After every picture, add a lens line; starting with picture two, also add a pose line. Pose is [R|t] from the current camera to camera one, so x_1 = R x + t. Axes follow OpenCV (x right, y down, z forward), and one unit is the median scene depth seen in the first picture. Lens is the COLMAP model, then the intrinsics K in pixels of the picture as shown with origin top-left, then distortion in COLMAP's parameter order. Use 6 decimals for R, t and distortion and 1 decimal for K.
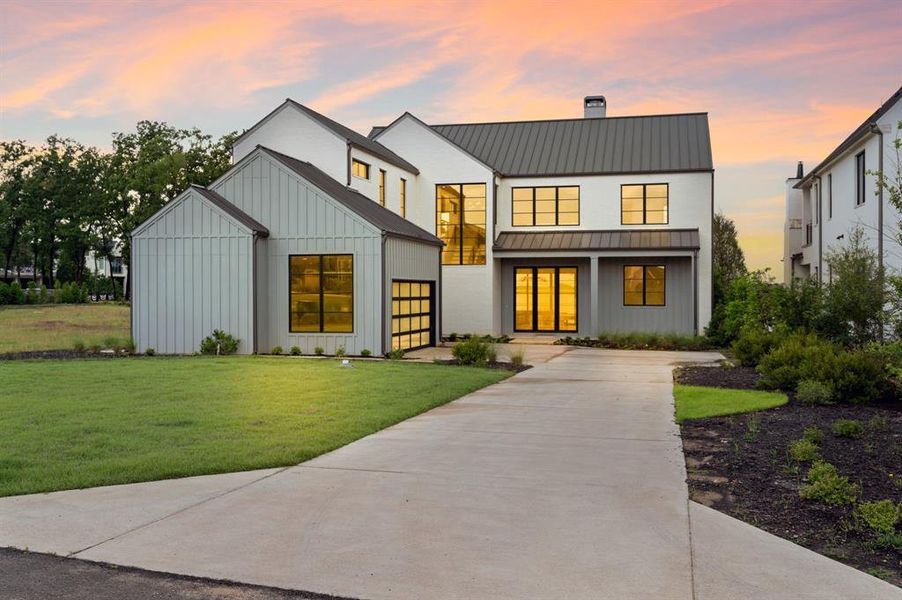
lens RADIAL K [[869.8, 0, 451.2], [0, 869.8, 297.6], [0, 0, 1]] dist [0.000005, 0.000000]
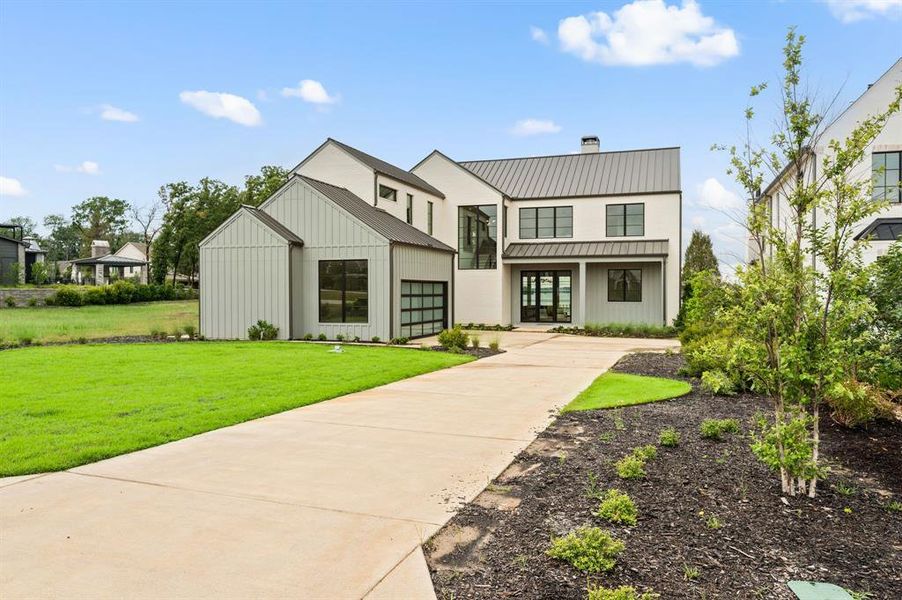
lens RADIAL K [[635.6, 0, 450.5], [0, 635.6, 301.4], [0, 0, 1]] dist [-0.002679, -0.000477]
pose [[0.995776, 0.001150, -0.091805, 0.066925], [-0.000338, 0.999961, 0.008861, 0.001317], [0.091812, -0.008793, 0.995738, 0.082071]]
